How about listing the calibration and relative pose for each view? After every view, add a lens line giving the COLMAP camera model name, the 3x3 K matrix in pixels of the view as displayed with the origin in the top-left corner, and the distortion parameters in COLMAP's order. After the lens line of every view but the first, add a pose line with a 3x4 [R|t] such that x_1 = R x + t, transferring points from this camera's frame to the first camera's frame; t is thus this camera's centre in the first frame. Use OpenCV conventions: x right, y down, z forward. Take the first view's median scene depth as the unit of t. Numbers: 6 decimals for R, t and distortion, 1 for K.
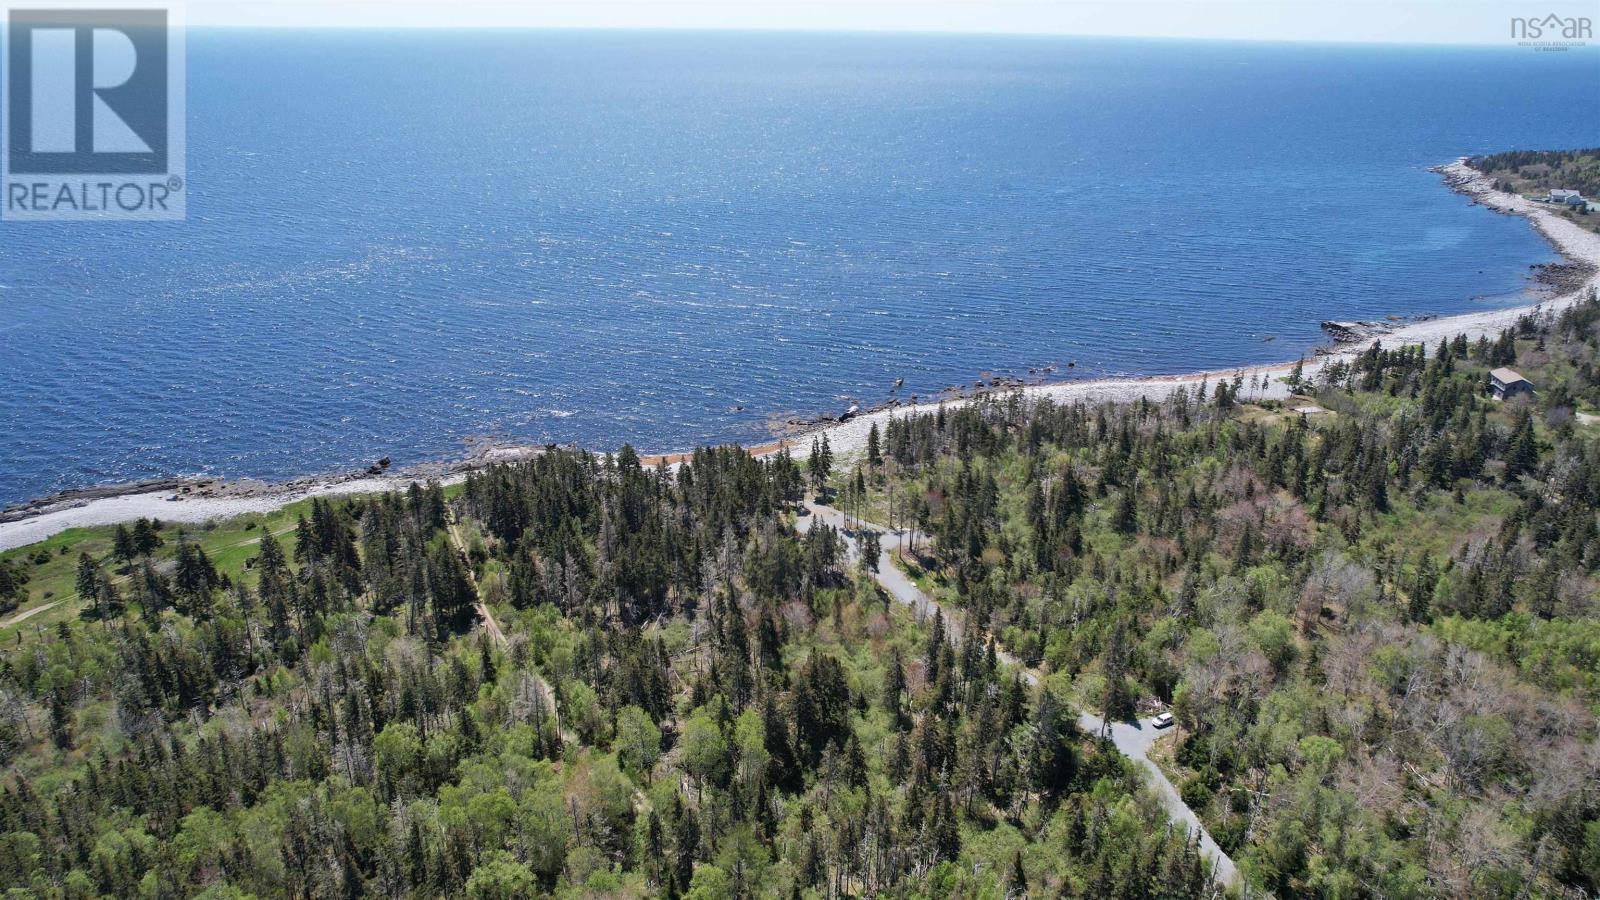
lens RADIAL K [[1016.2, 0, 808.0], [0, 1016.2, 447.8], [0, 0, 1]] dist [-0.099515, 0.089312]
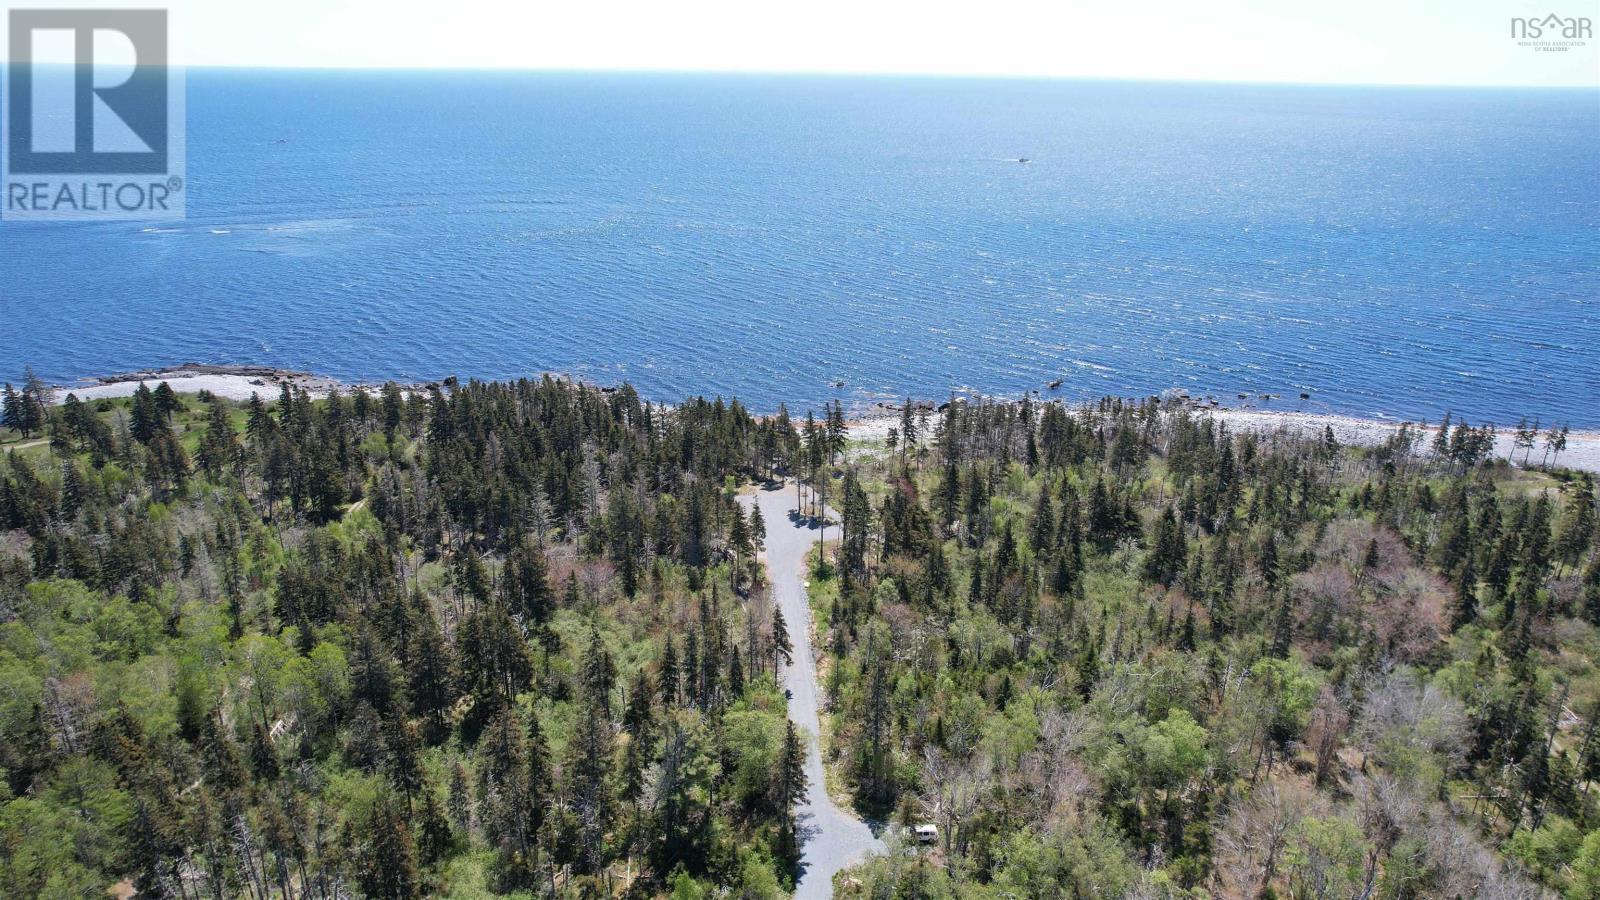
lens RADIAL K [[1016.2, 0, 808.0], [0, 1016.2, 447.8], [0, 0, 1]] dist [-0.099515, 0.089312]
pose [[0.909205, 0.145102, -0.390246, 0.321897], [-0.161834, 0.986766, -0.010143, 0.034834], [0.383610, 0.072377, 0.920655, 0.247630]]
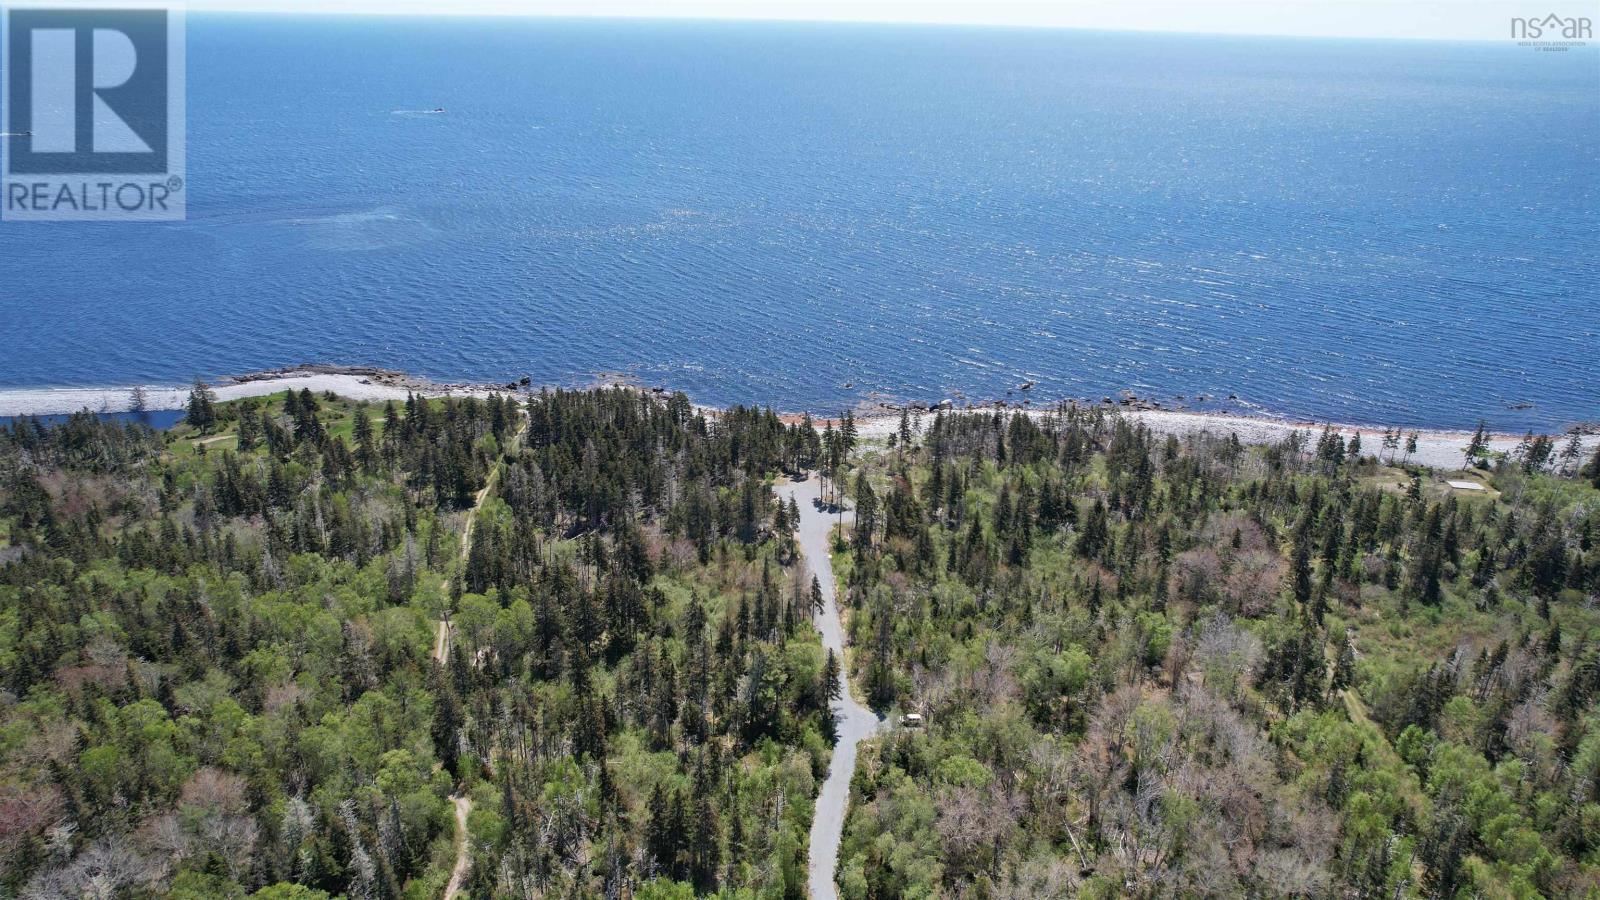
lens RADIAL K [[1016.2, 0, 808.0], [0, 1016.2, 447.8], [0, 0, 1]] dist [-0.099515, 0.089312]
pose [[0.910266, 0.168408, -0.378224, 0.382603], [-0.168035, 0.985186, 0.034257, -0.005502], [0.378390, 0.032372, 0.925080, 0.022671]]
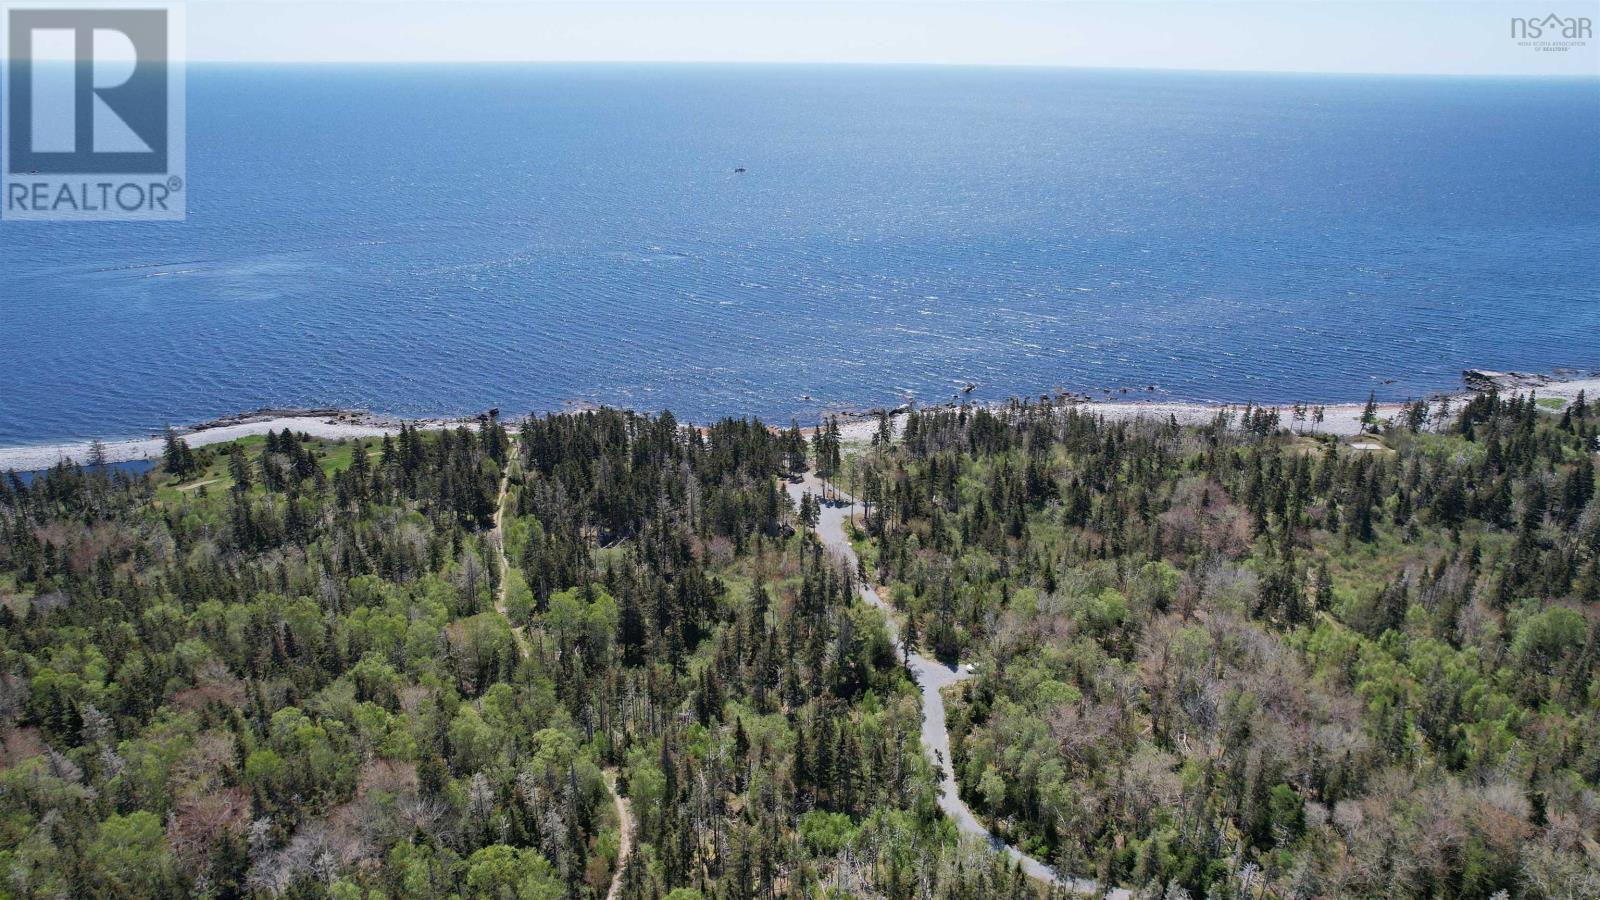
lens RADIAL K [[1016.2, 0, 808.0], [0, 1016.2, 447.8], [0, 0, 1]] dist [-0.099515, 0.089312]
pose [[0.962404, 0.092984, -0.255211, 0.281694], [-0.101348, 0.994654, -0.019792, 0.046251], [0.252006, 0.044913, 0.966683, -0.086894]]
